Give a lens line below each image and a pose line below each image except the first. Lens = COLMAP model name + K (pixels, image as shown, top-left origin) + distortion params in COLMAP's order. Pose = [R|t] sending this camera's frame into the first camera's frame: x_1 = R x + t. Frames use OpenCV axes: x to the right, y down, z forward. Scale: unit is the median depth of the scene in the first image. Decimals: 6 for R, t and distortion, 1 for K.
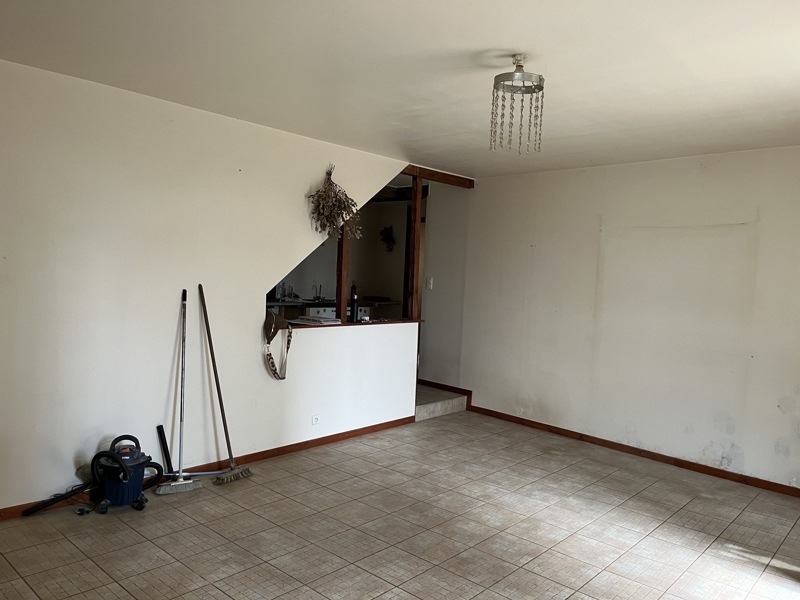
lens RADIAL K [[604.5, 0, 398.8], [0, 604.5, 306.0], [0, 0, 1]] dist [0.041480, -0.039209]
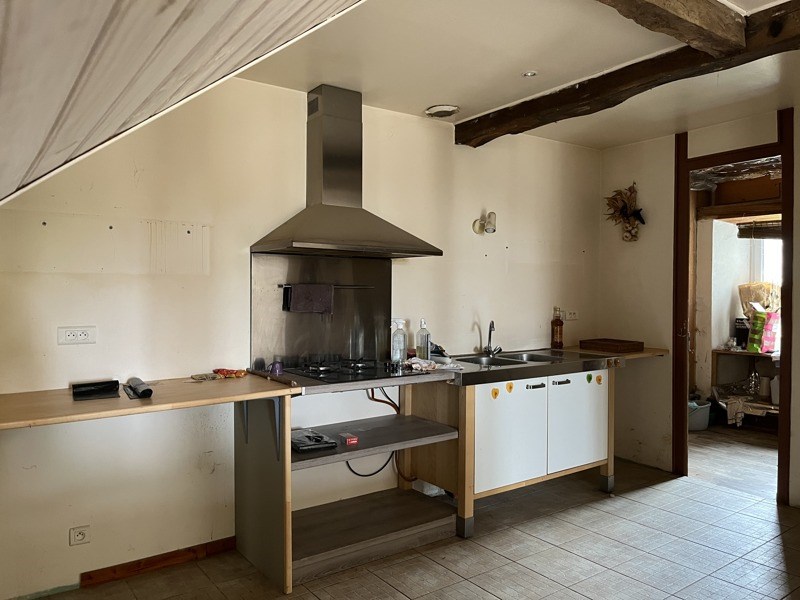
lens RADIAL K [[604.5, 0, 399.1], [0, 604.5, 298.1], [0, 0, 1]] dist [0.041480, -0.039209]
pose [[0.977807, -0.044011, -0.204832, -0.113800], [0.035974, 0.998436, -0.042797, -0.038970], [0.206395, 0.034479, 0.977861, 0.610602]]
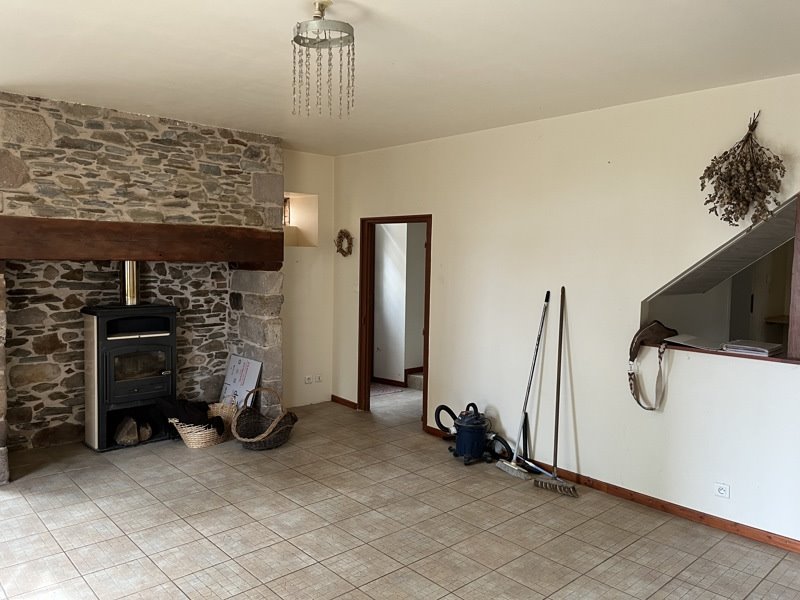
lens RADIAL K [[604.5, 0, 397.9], [0, 604.5, 293.8], [0, 0, 1]] dist [0.041480, -0.039209]
pose [[-0.094594, 0.012399, -0.995439, 0.627133], [-0.078609, 0.996707, 0.019885, -0.020223], [0.992407, 0.080131, -0.093308, 0.732476]]
